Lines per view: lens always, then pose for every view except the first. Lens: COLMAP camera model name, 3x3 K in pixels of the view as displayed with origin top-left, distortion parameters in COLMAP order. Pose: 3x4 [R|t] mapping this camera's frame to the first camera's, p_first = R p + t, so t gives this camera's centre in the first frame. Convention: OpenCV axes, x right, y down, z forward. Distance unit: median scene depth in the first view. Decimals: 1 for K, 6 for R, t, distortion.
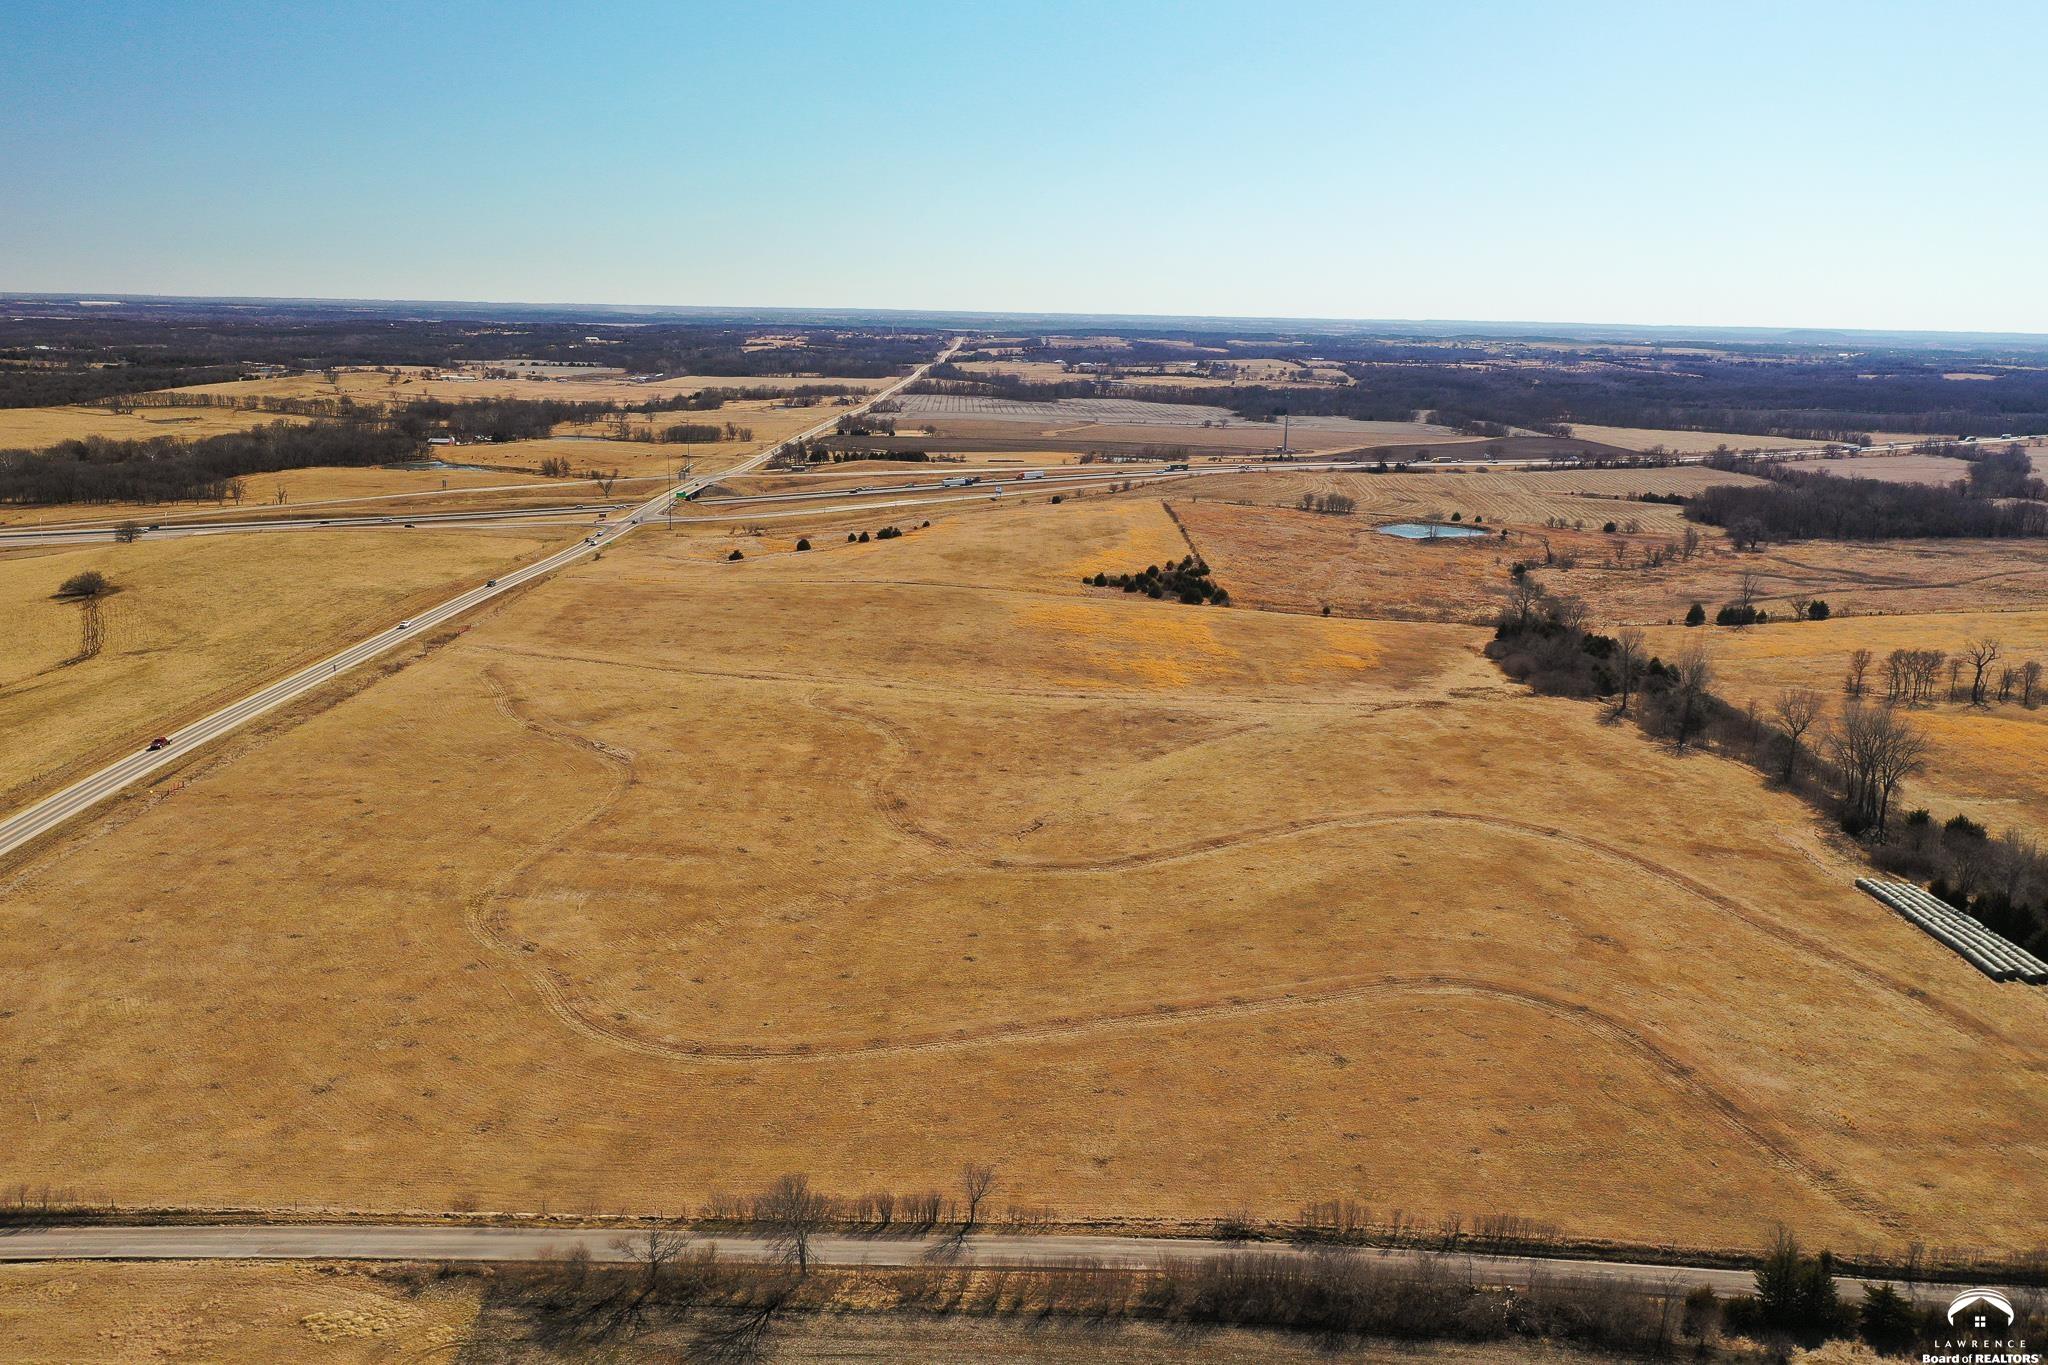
lens RADIAL K [[1670.3, 0, 1189.9], [0, 1670.3, 682.9], [0, 0, 1]] dist [-0.005274, 0.006475]
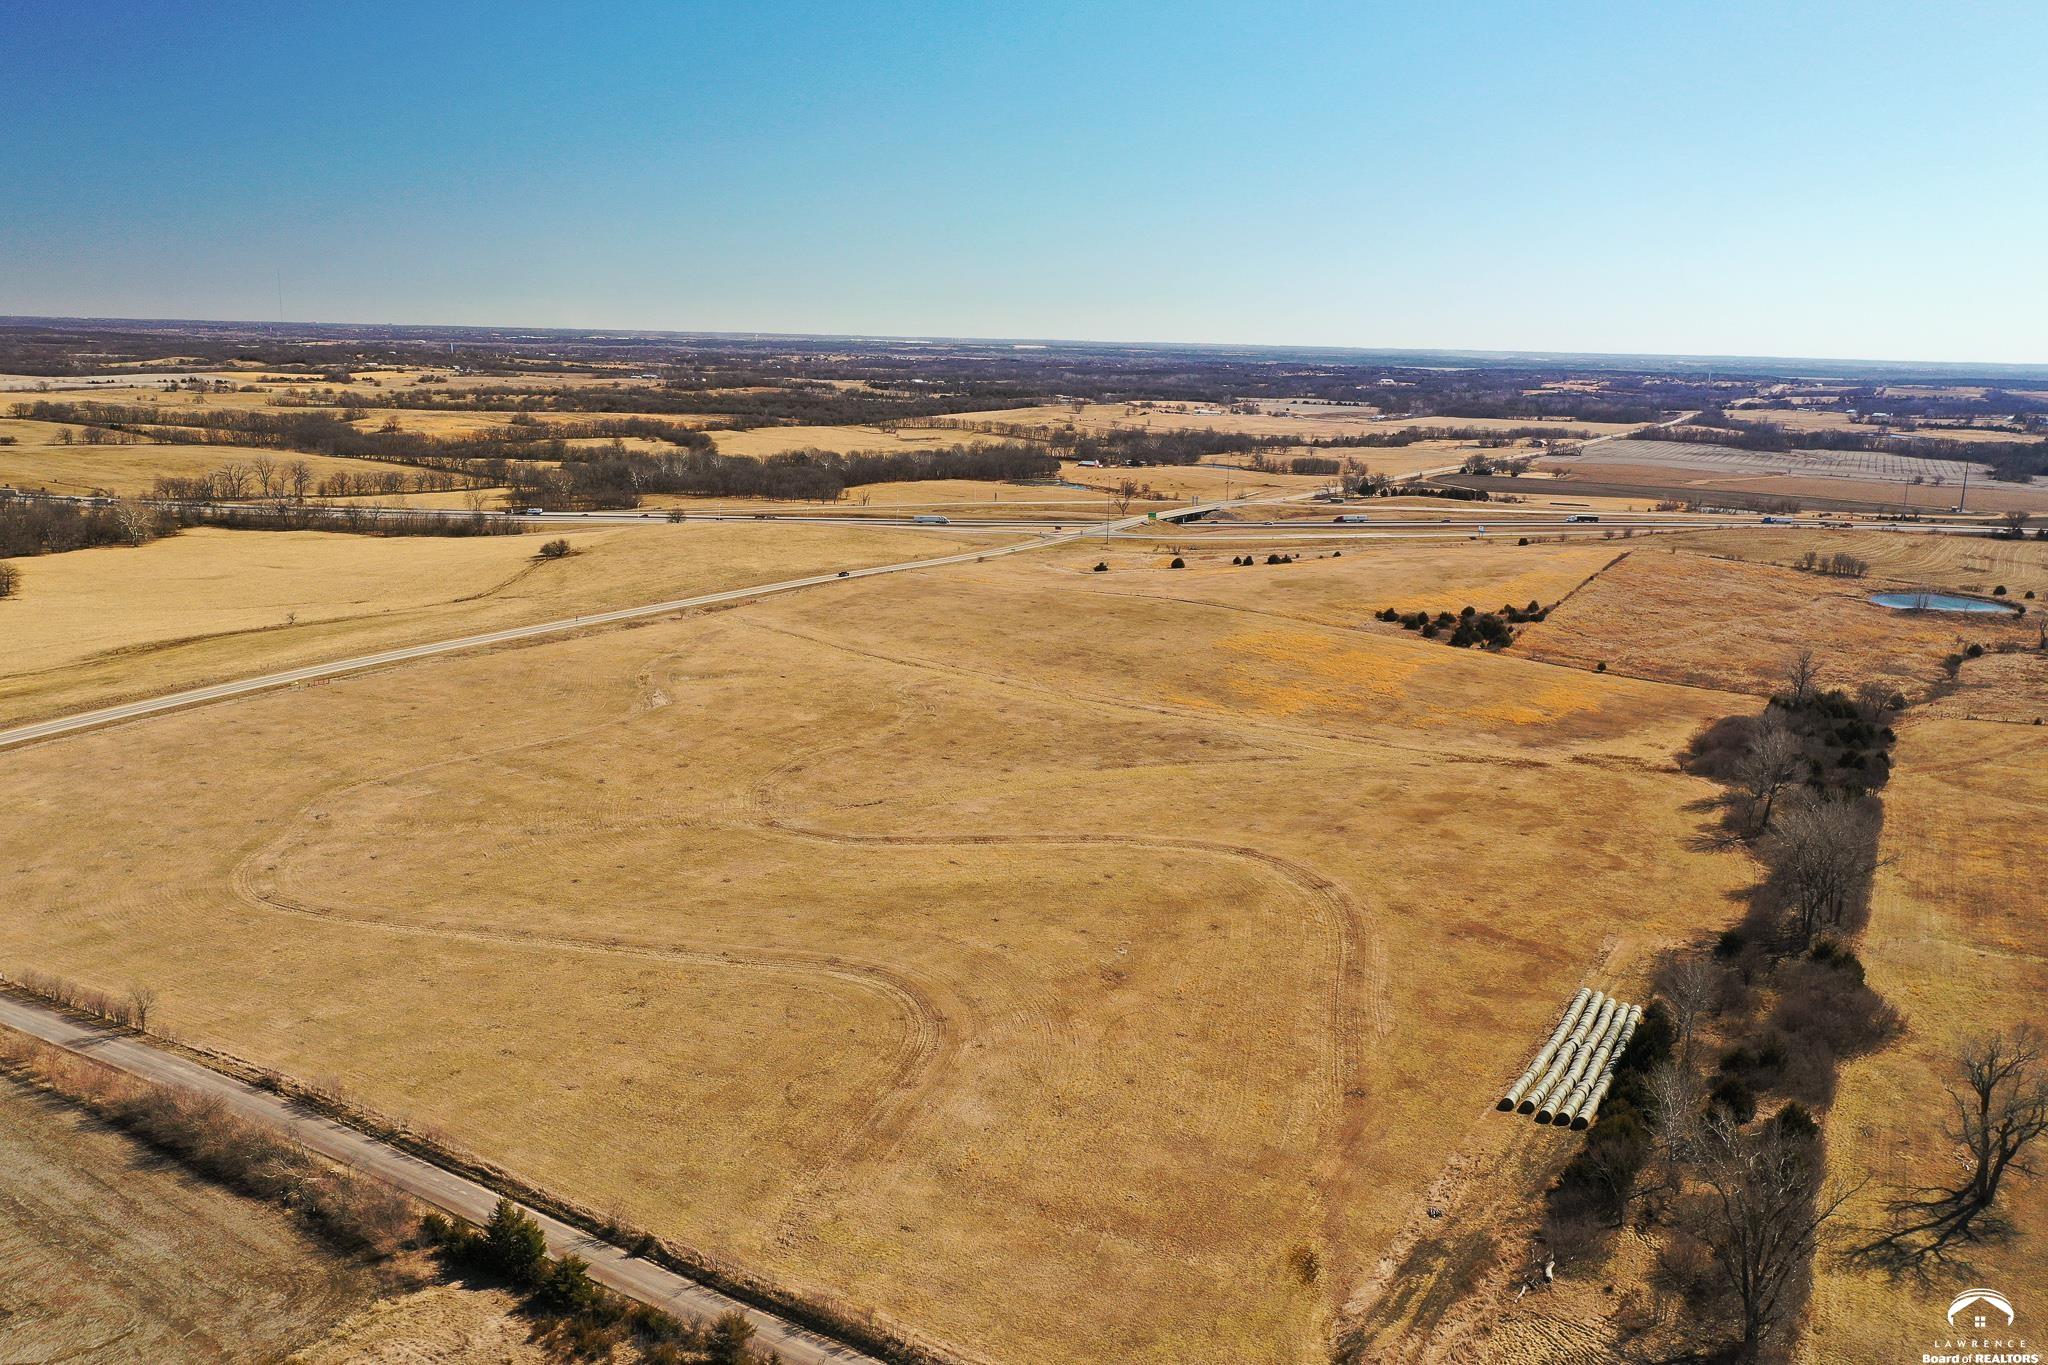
lens RADIAL K [[1670.3, 0, 1189.9], [0, 1670.3, 682.9], [0, 0, 1]] dist [-0.005274, 0.006475]
pose [[0.869004, 0.099454, -0.484708, 0.598502], [-0.112644, 0.993634, 0.001923, -0.017981], [0.481813, 0.052928, 0.874674, 0.131126]]
